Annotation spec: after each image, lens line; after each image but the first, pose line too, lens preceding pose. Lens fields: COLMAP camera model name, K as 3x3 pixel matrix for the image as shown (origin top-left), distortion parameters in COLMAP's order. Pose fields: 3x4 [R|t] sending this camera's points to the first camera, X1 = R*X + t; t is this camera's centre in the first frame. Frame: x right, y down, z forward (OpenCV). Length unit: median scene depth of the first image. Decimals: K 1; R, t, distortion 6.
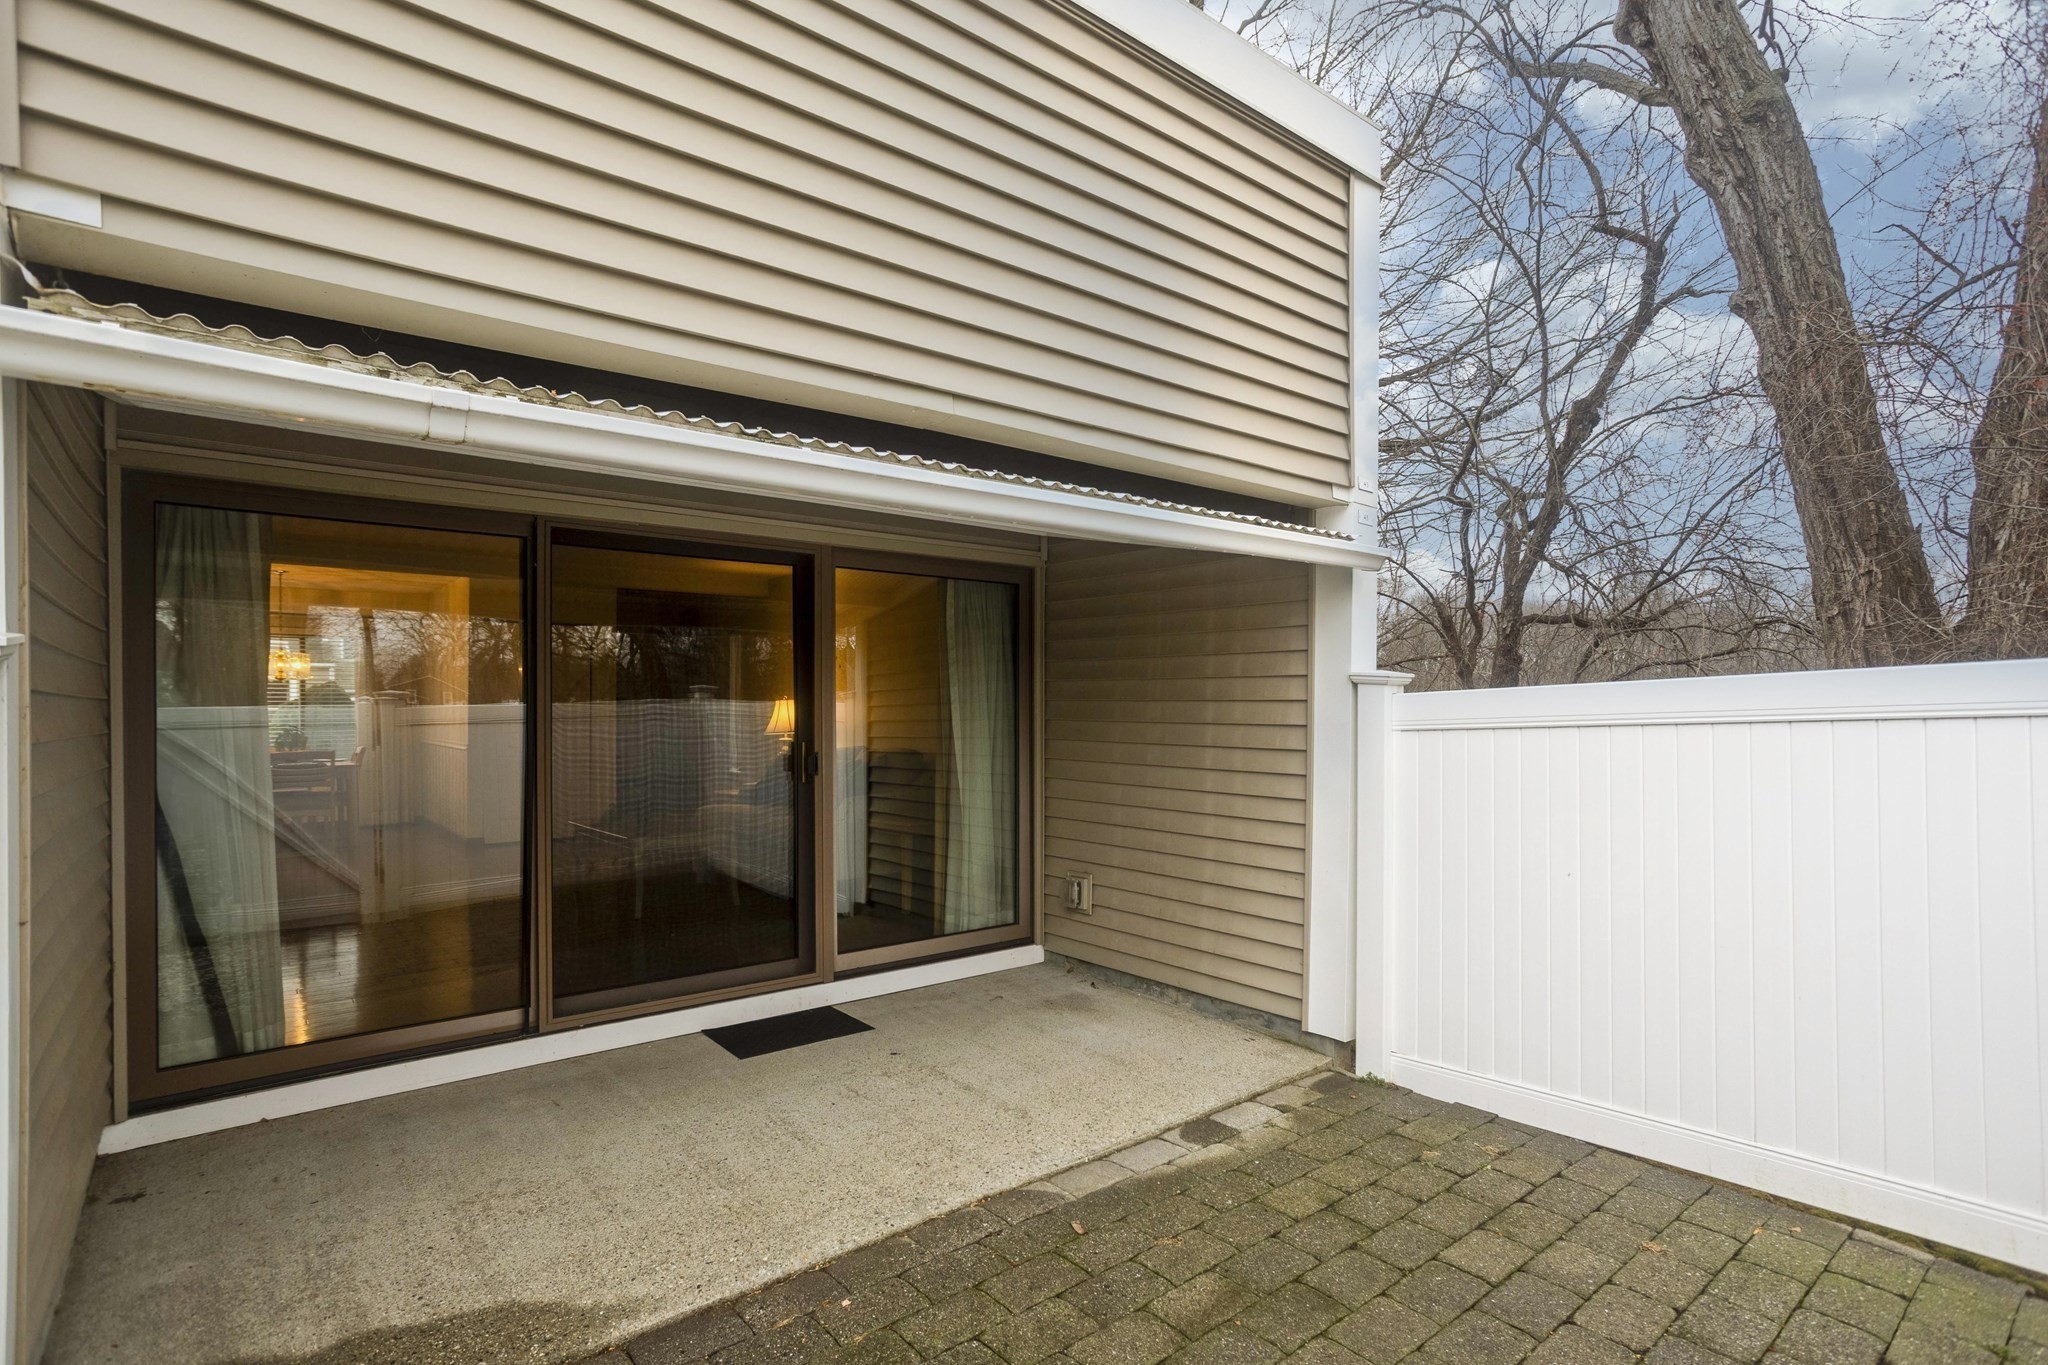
lens RADIAL K [[991.2, 0, 1031.5], [0, 991.2, 702.3], [0, 0, 1]] dist [-0.025488, 0.014195]
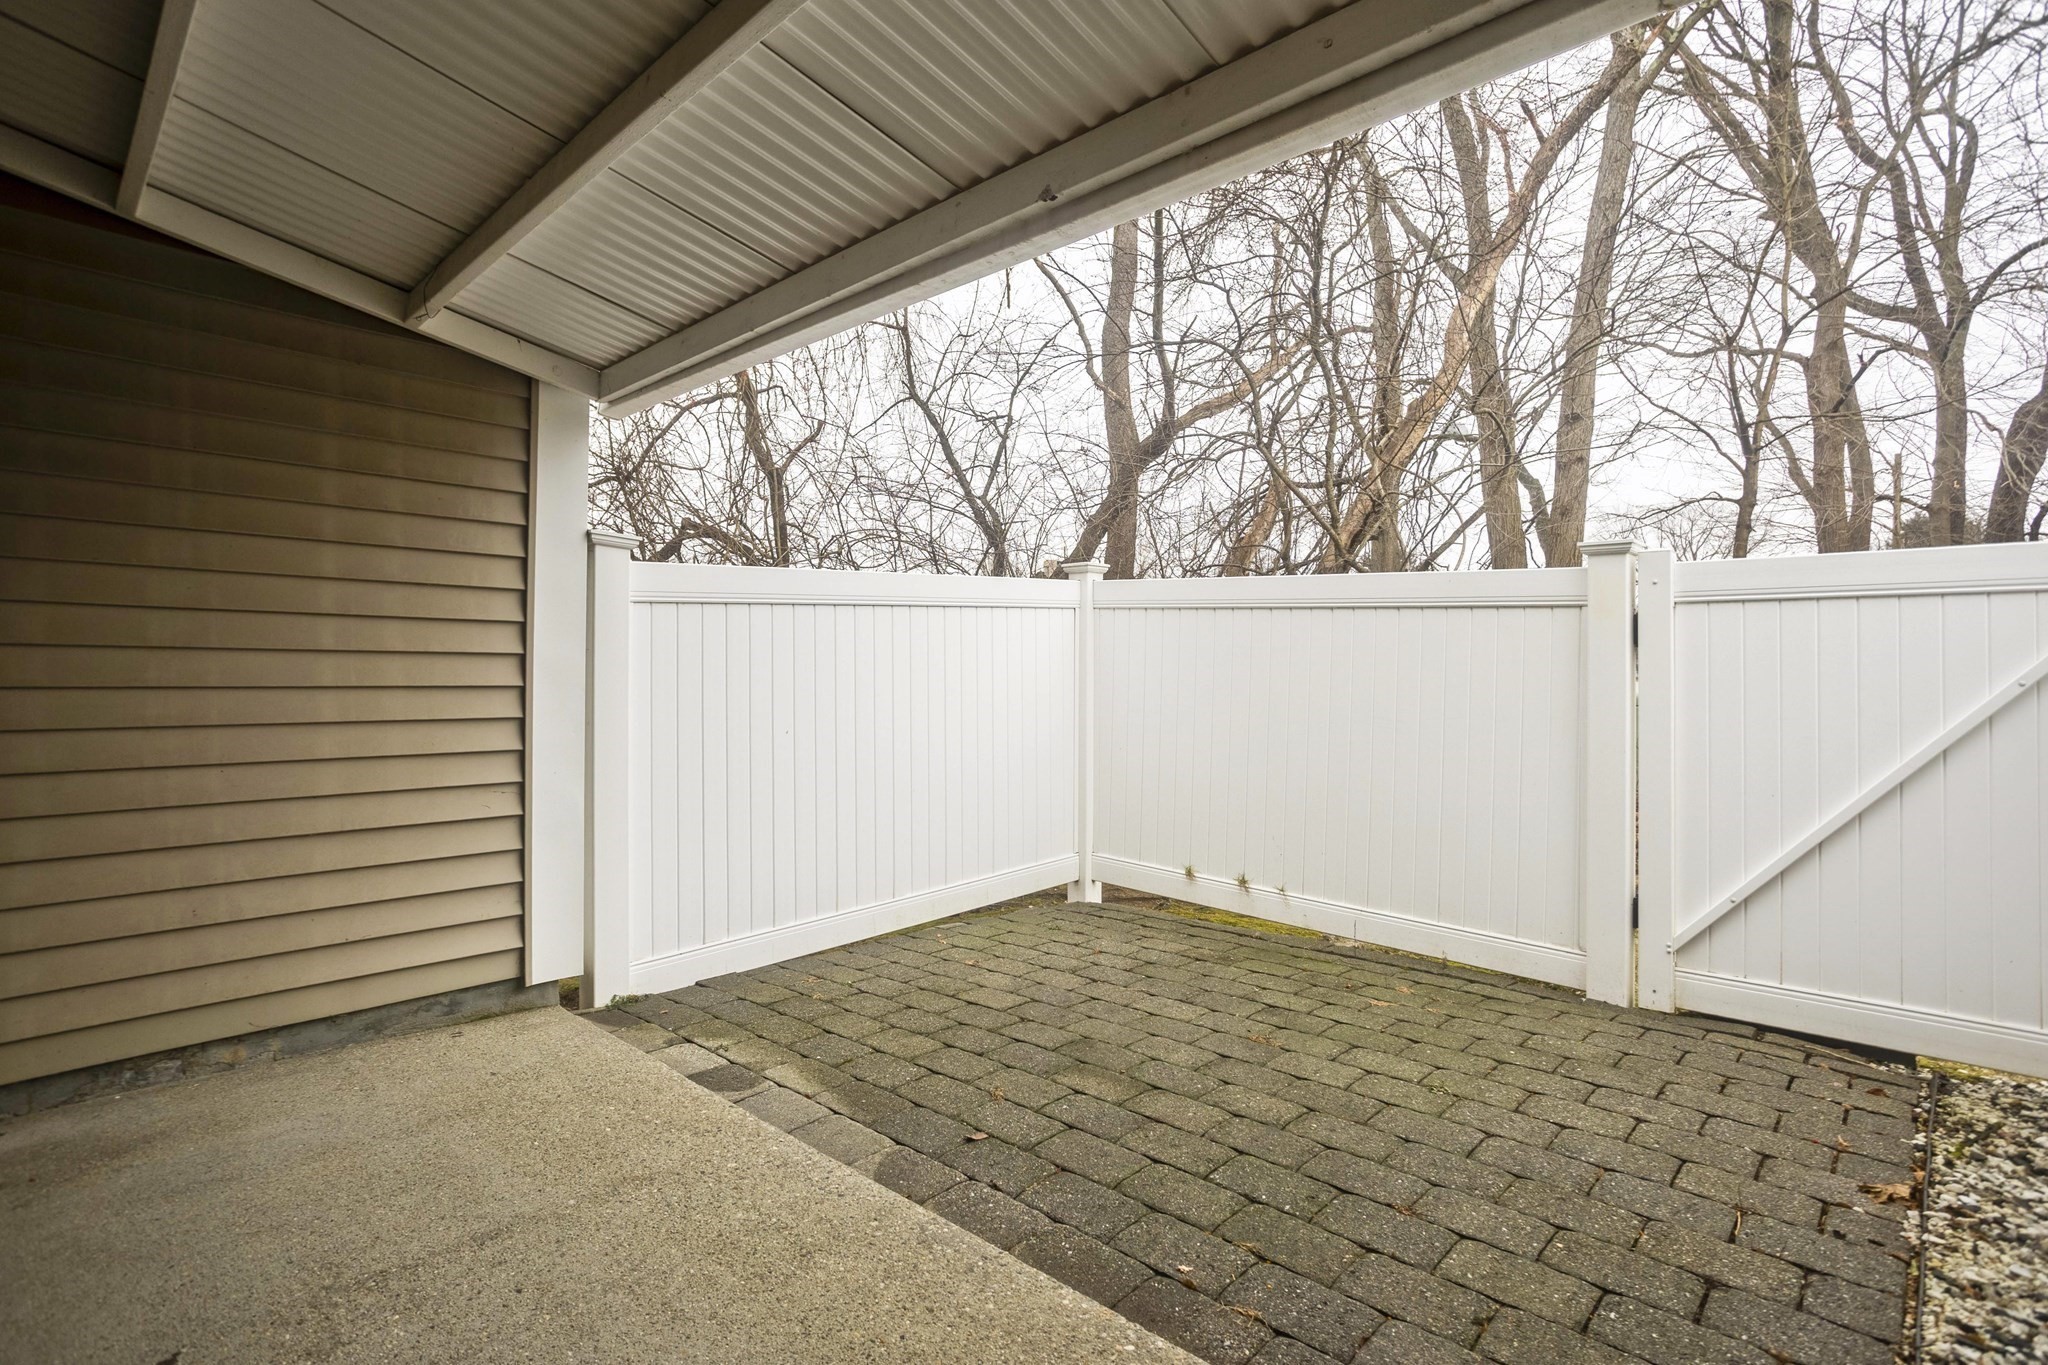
lens RADIAL K [[991.2, 0, 1025.2], [0, 991.2, 673.6], [0, 0, 1]] dist [-0.025488, 0.014195]
pose [[-0.100644, 0.009782, 0.994874, -0.560945], [-0.001473, 0.999949, -0.009981, 0.101228], [-0.994921, -0.002470, -0.100624, 0.733395]]
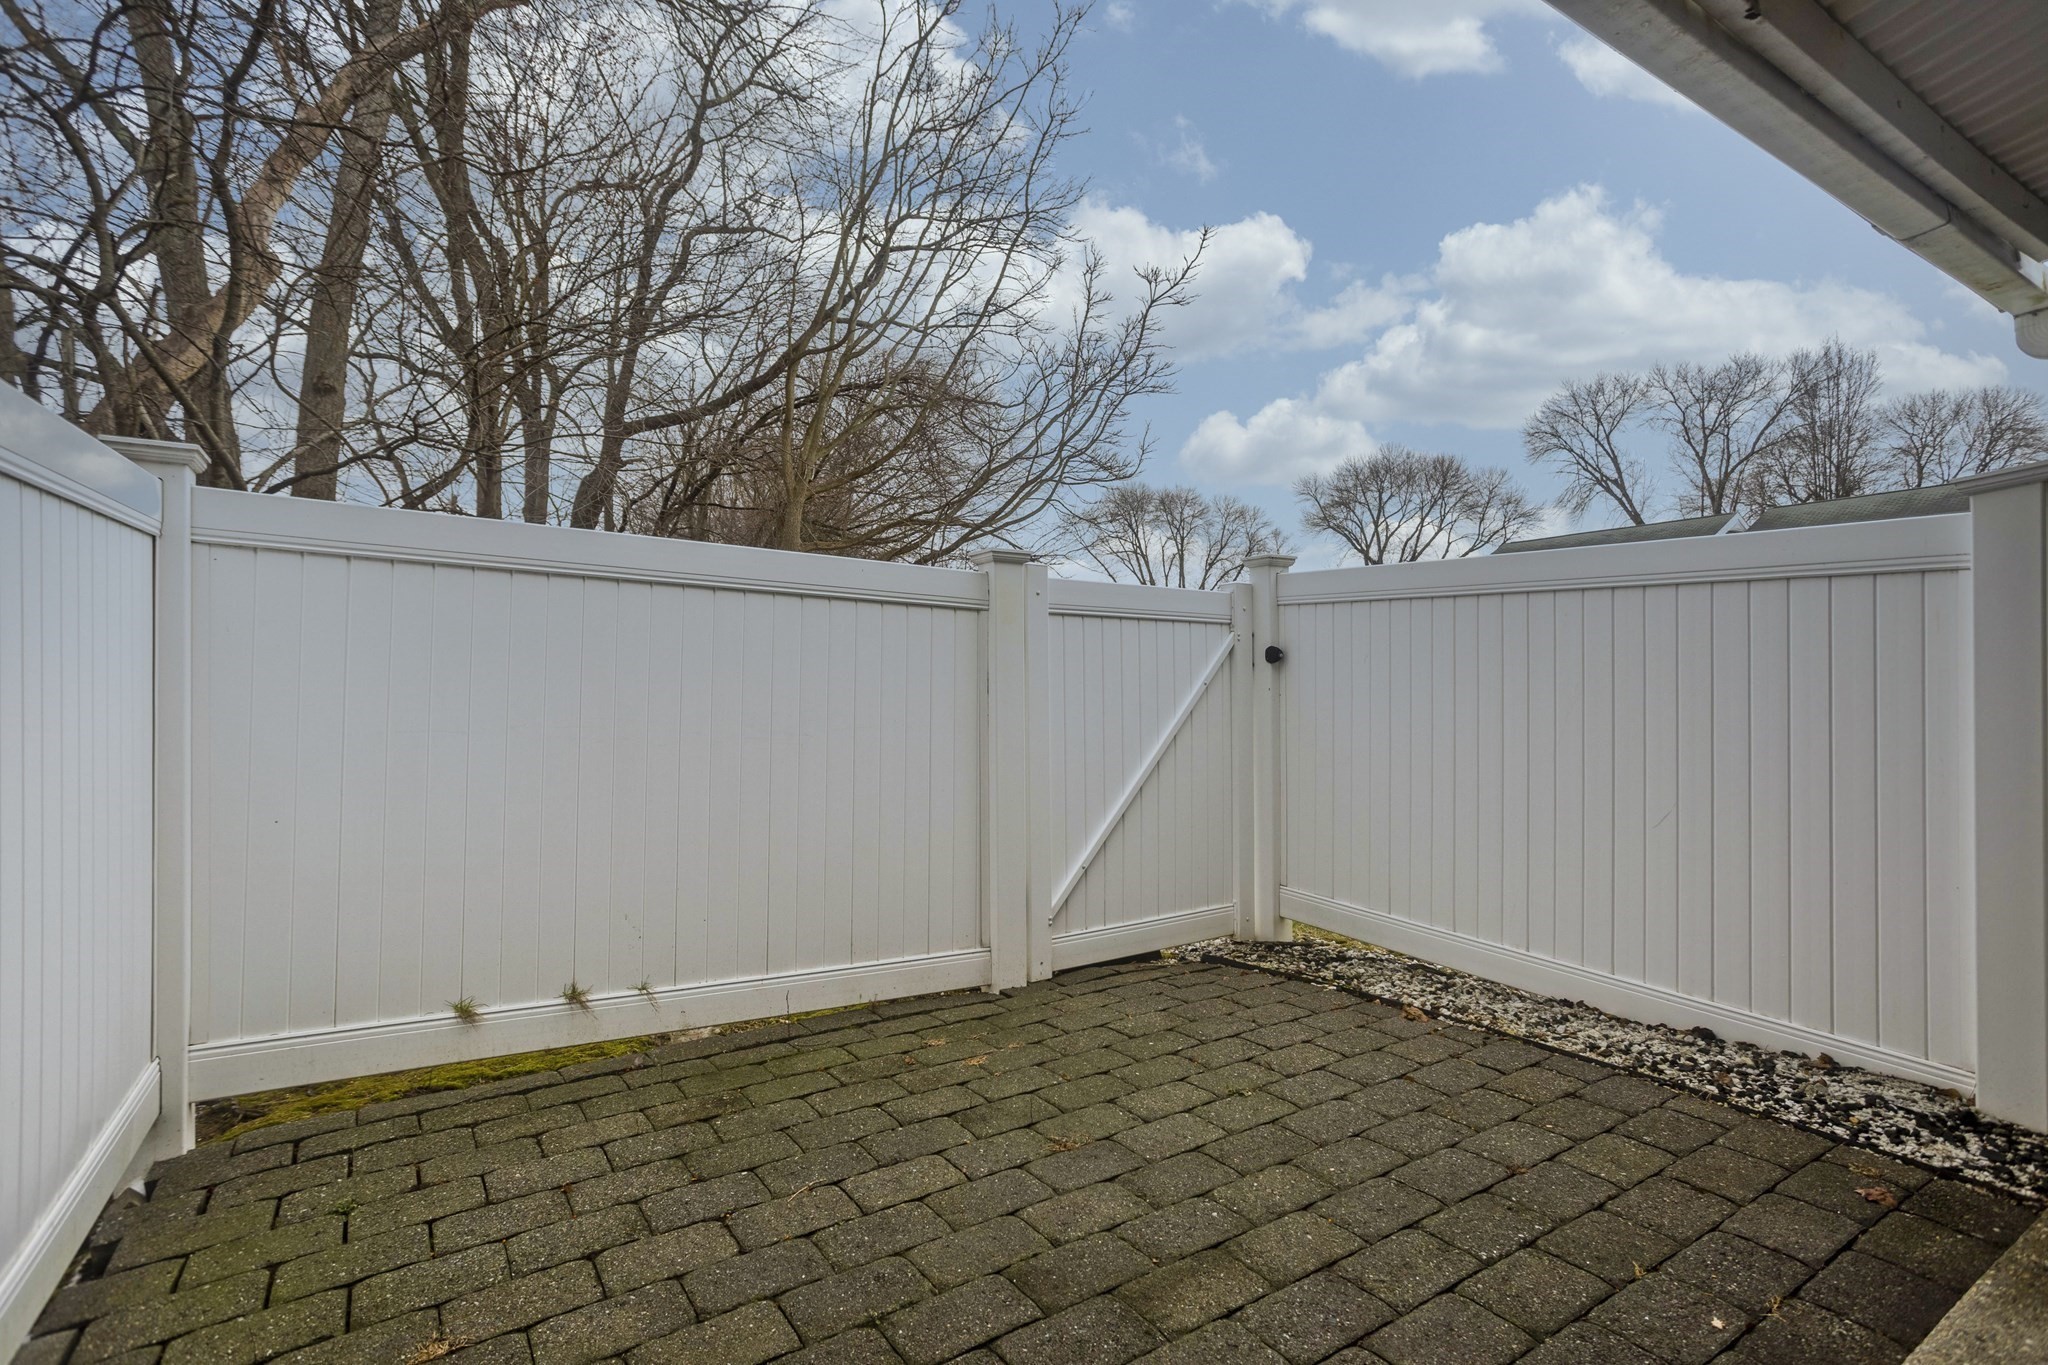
lens RADIAL K [[991.2, 0, 1018.8], [0, 991.2, 686.8], [0, 0, 1]] dist [-0.025488, 0.014195]
pose [[-0.991068, 0.011519, 0.132863, 0.124728], [0.010185, 0.999891, -0.010720, 0.108214], [-0.132972, -0.009271, -0.991076, 1.063862]]
